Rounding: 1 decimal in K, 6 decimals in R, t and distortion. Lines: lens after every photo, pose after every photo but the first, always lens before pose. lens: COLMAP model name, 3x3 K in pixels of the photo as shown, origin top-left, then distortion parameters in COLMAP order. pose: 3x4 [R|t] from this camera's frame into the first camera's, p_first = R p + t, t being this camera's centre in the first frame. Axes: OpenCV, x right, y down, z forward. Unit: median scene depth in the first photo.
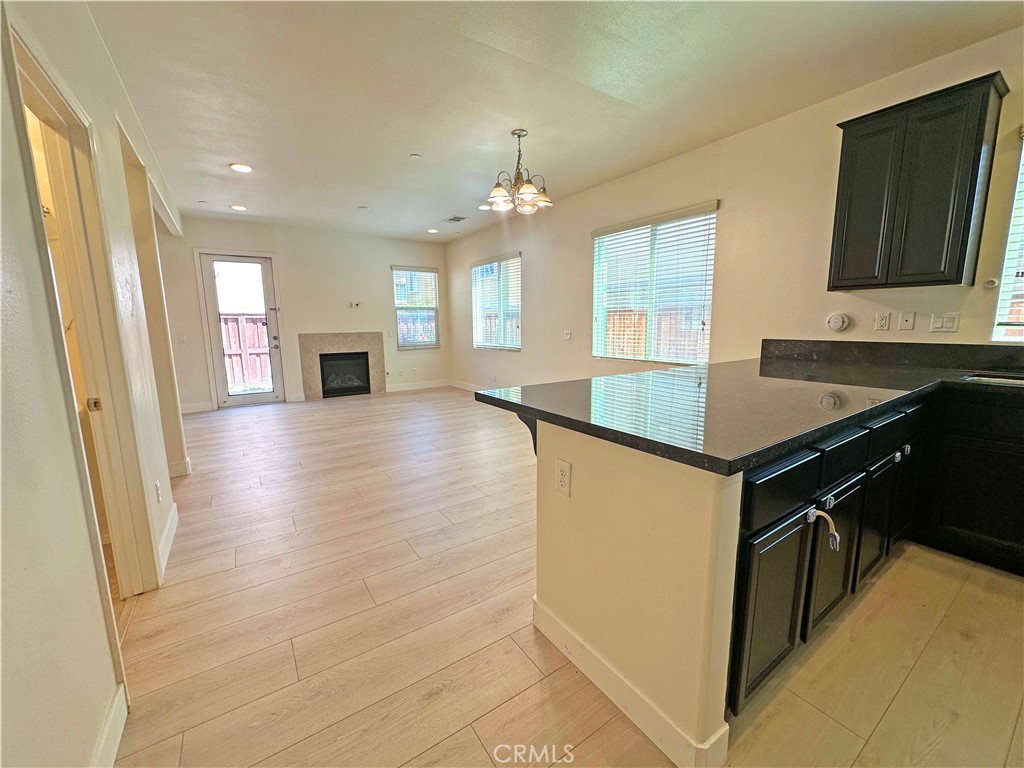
lens RADIAL K [[409.3, 0, 511.2], [0, 409.3, 385.3], [0, 0, 1]] dist [-0.010909, 0.000468]
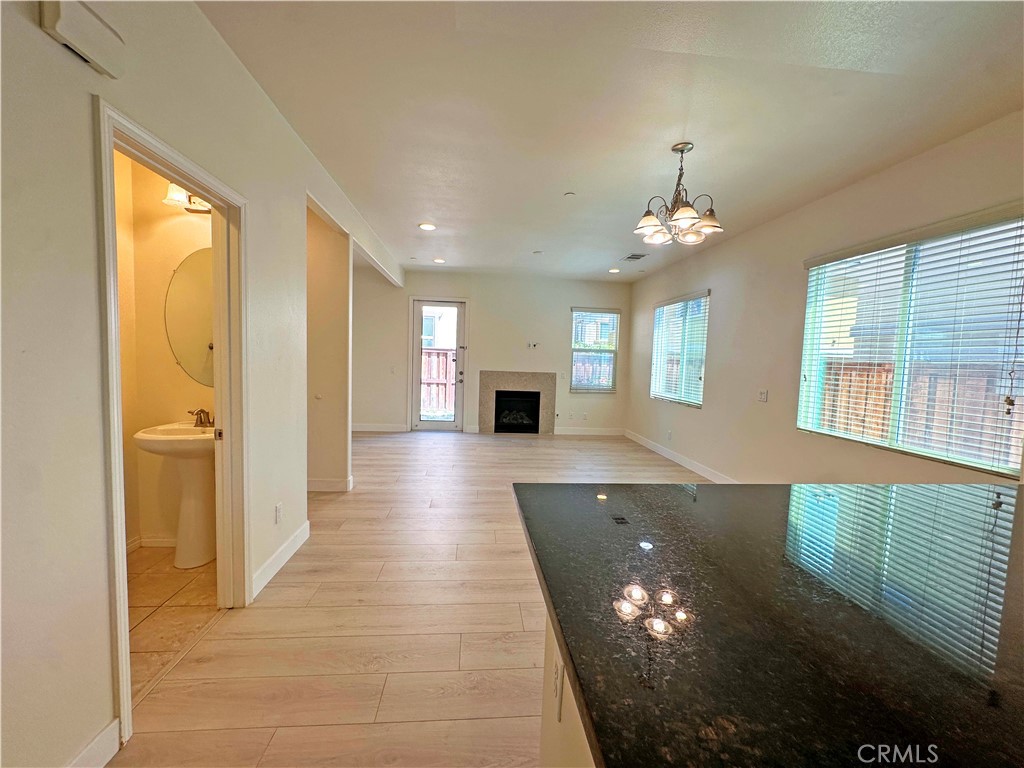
lens RADIAL K [[409.3, 0, 509.9], [0, 409.3, 384.9], [0, 0, 1]] dist [-0.010909, 0.000468]
pose [[0.875606, 0.074154, -0.477300, 0.074300], [-0.116889, 0.991305, -0.060422, -0.035281], [0.468670, 0.108697, 0.876660, 0.099751]]
